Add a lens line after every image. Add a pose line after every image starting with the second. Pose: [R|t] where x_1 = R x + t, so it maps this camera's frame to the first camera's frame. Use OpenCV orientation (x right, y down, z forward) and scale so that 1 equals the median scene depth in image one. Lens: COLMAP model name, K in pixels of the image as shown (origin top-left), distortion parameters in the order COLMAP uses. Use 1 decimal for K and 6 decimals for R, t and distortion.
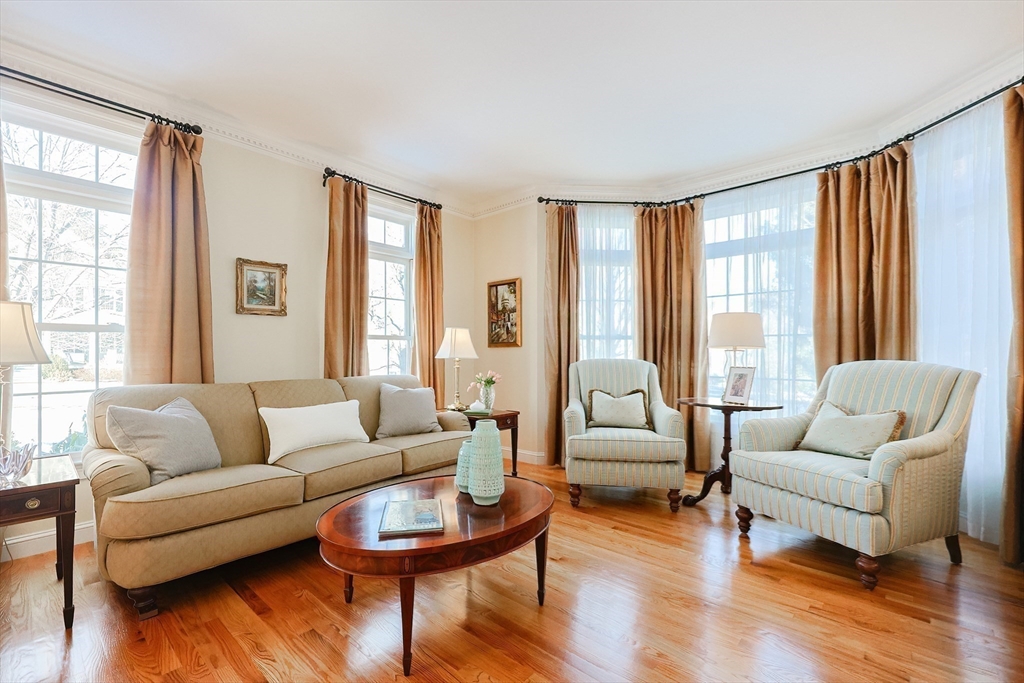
lens RADIAL K [[436.5, 0, 512.1], [0, 436.5, 346.6], [0, 0, 1]] dist [-0.000313, -0.000125]
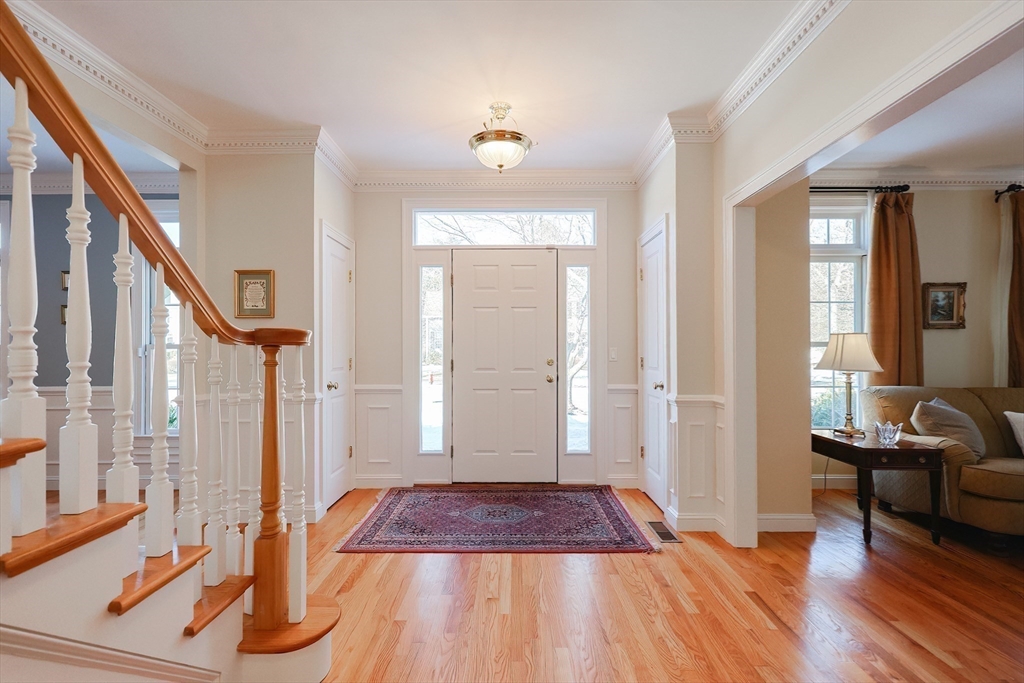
lens RADIAL K [[409.5, 0, 511.2], [0, 409.5, 337.4], [0, 0, 1]] dist [0.000827, 0.000249]
pose [[0.655970, -0.031978, -0.754109, -0.496973], [0.002634, 0.999193, -0.040079, -0.010240], [0.754782, 0.024304, 0.655525, -0.552554]]
